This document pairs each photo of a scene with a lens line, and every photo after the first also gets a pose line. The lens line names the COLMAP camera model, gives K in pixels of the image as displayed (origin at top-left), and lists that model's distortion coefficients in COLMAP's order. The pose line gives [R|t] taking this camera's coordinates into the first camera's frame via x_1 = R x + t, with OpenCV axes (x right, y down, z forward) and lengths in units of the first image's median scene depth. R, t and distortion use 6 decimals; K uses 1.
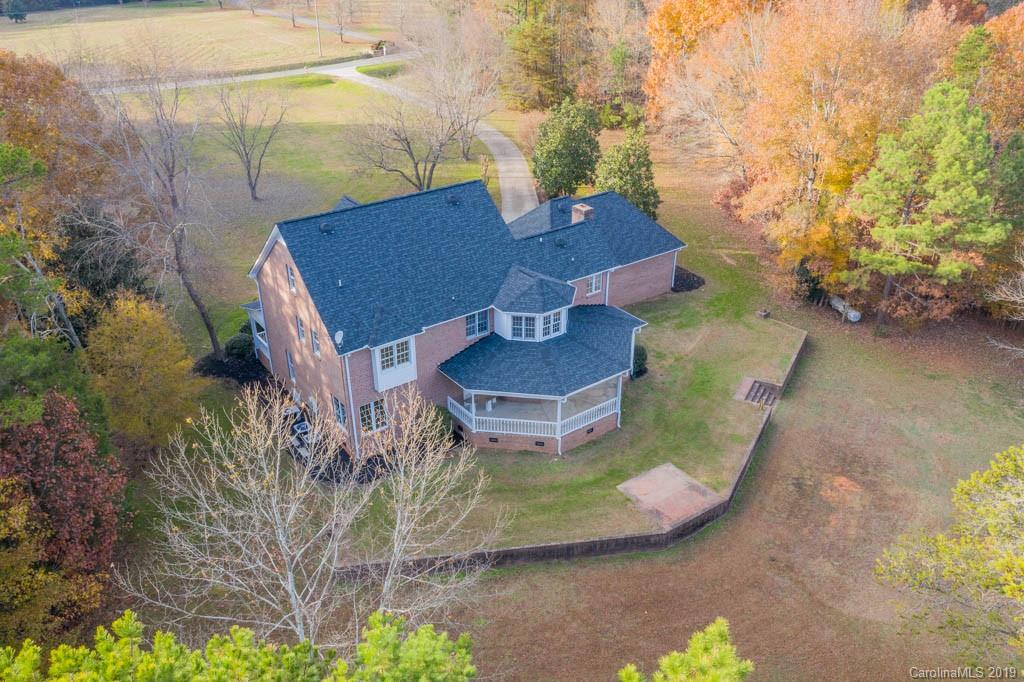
lens RADIAL K [[810.4, 0, 516.2], [0, 810.4, 341.1], [0, 0, 1]] dist [0.005155, 0.000013]
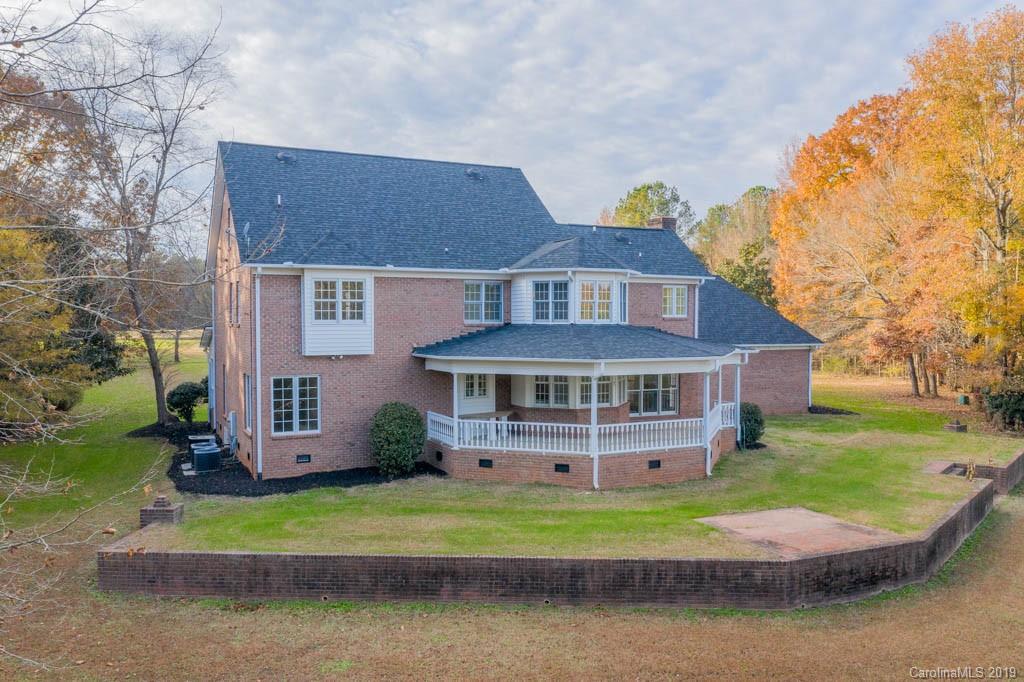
lens RADIAL K [[810.4, 0, 516.2], [0, 810.4, 341.1], [0, 0, 1]] dist [0.005155, 0.000013]
pose [[0.982825, 0.007271, -0.184396, 0.102535], [-0.088187, 0.896252, -0.434691, 0.299043], [0.162105, 0.443487, 0.881500, 0.447519]]
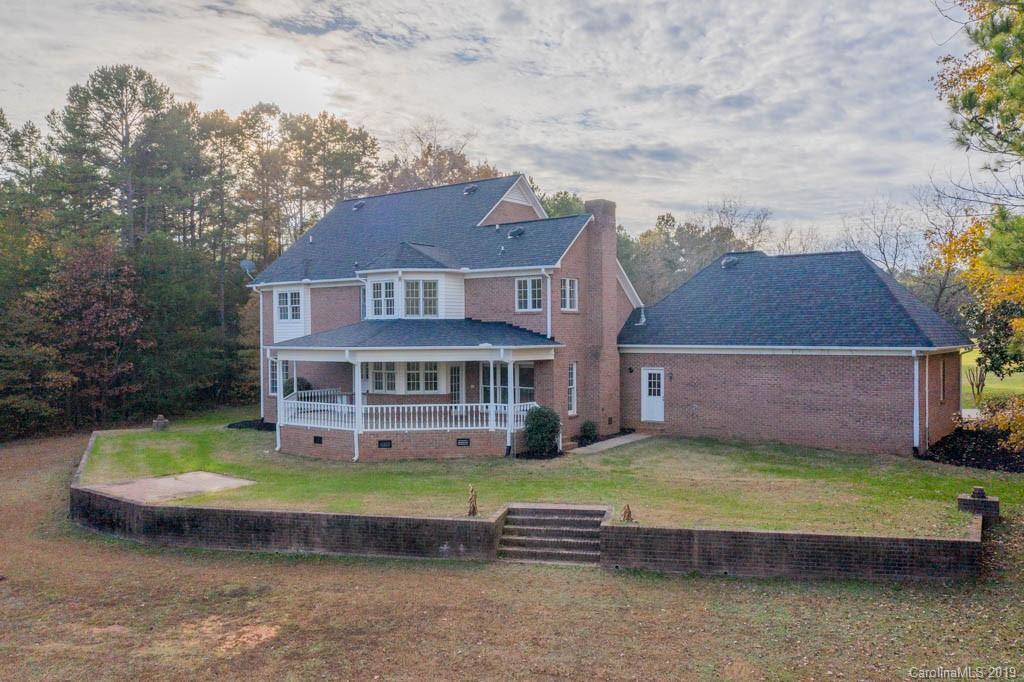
lens RADIAL K [[810.4, 0, 516.2], [0, 810.4, 341.1], [0, 0, 1]] dist [0.005155, 0.000013]
pose [[0.287839, 0.008774, -0.957639, 0.787794], [-0.444745, 0.886814, -0.125552, 0.052176], [0.848145, 0.462044, 0.259162, 0.951279]]
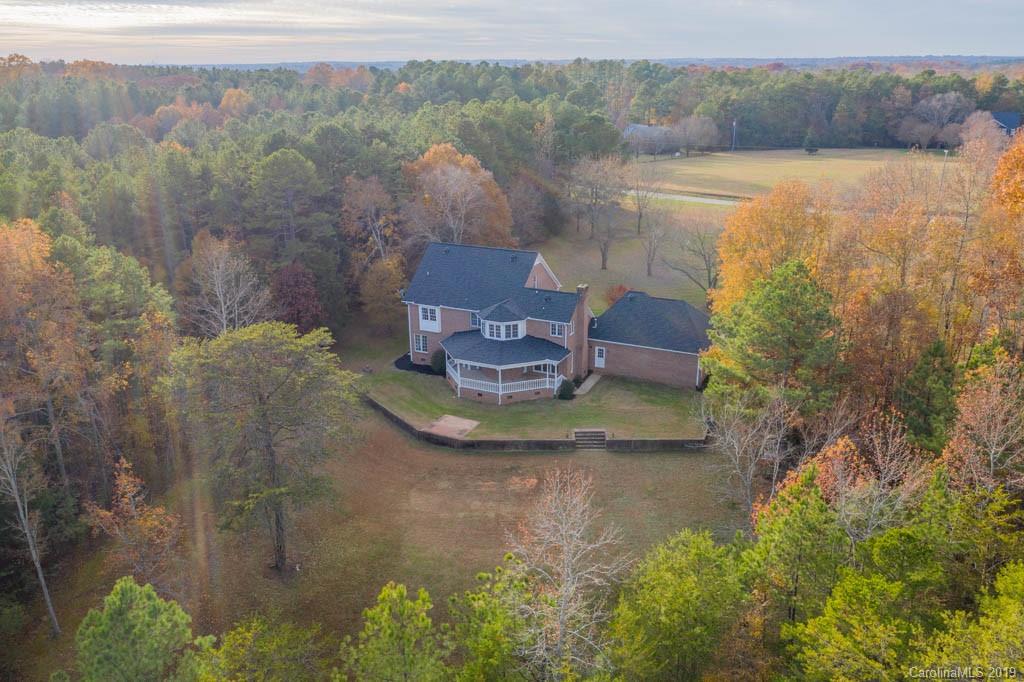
lens RADIAL K [[810.4, 0, 516.2], [0, 810.4, 341.1], [0, 0, 1]] dist [0.005155, 0.000013]
pose [[0.465670, 0.285990, -0.837473, 1.555034], [-0.409333, 0.908631, 0.082684, -0.166549], [0.784601, 0.304302, 0.540187, 0.109503]]
